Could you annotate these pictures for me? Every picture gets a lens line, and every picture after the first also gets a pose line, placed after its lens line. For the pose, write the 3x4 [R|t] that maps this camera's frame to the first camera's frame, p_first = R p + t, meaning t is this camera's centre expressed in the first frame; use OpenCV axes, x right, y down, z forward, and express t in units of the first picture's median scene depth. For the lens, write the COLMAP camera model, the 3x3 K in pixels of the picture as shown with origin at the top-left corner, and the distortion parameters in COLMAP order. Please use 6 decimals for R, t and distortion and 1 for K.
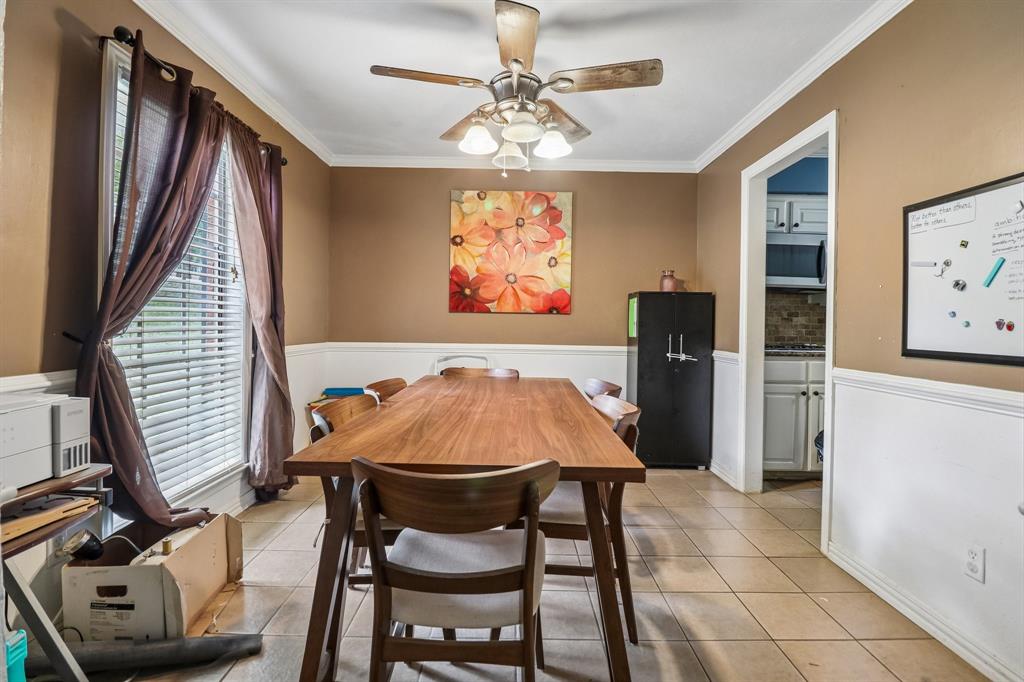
lens RADIAL K [[472.5, 0, 509.6], [0, 472.5, 322.9], [0, 0, 1]] dist [0.001116, -0.013906]
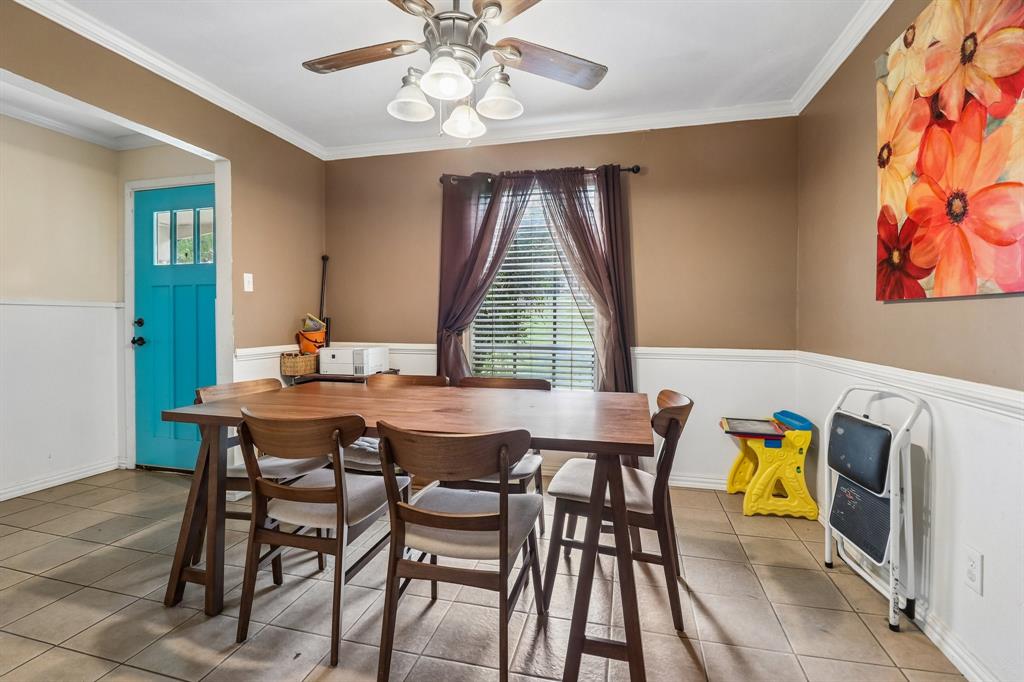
lens RADIAL K [[472.5, 0, 509.6], [0, 472.5, 322.9], [0, 0, 1]] dist [0.001116, -0.013906]
pose [[-0.250653, -0.002407, -0.968074, 0.455035], [-0.006742, 0.999977, -0.000740, 0.001548], [0.968054, 0.006342, -0.250663, 0.747584]]
